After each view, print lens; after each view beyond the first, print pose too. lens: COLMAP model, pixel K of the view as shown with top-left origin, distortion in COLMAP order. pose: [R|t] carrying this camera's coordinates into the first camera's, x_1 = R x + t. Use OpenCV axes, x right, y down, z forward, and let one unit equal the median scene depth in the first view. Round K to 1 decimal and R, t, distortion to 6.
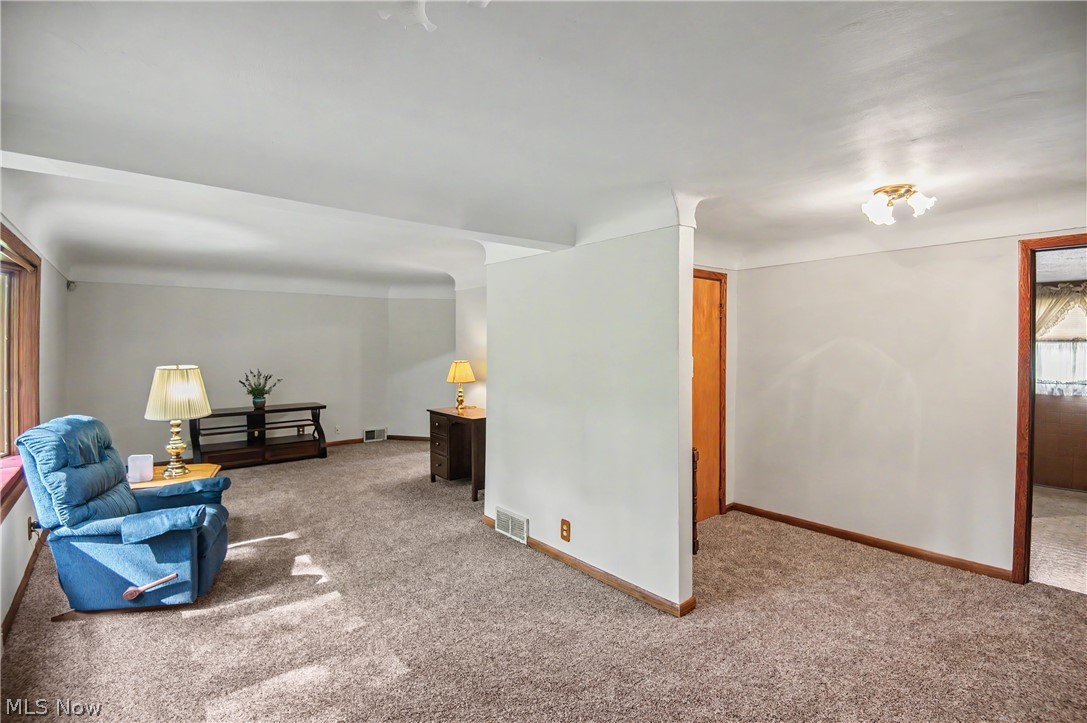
lens RADIAL K [[515.6, 0, 543.5], [0, 515.6, 361.5], [0, 0, 1]] dist [-0.001647, -0.023930]
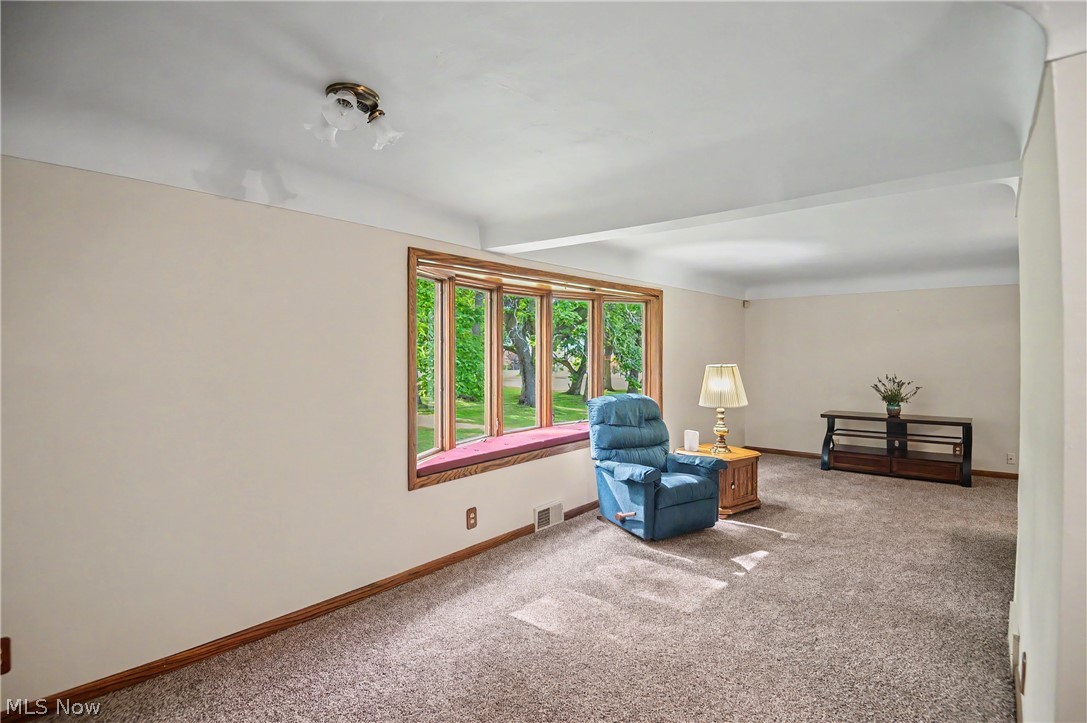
lens RADIAL K [[515.6, 0, 543.5], [0, 515.6, 361.5], [0, 0, 1]] dist [-0.001647, -0.023930]
pose [[0.187584, 0.016455, -0.982111, 0.395819], [-0.029477, 0.999504, 0.011116, 0.000371], [0.981806, 0.026865, 0.187976, 0.321823]]
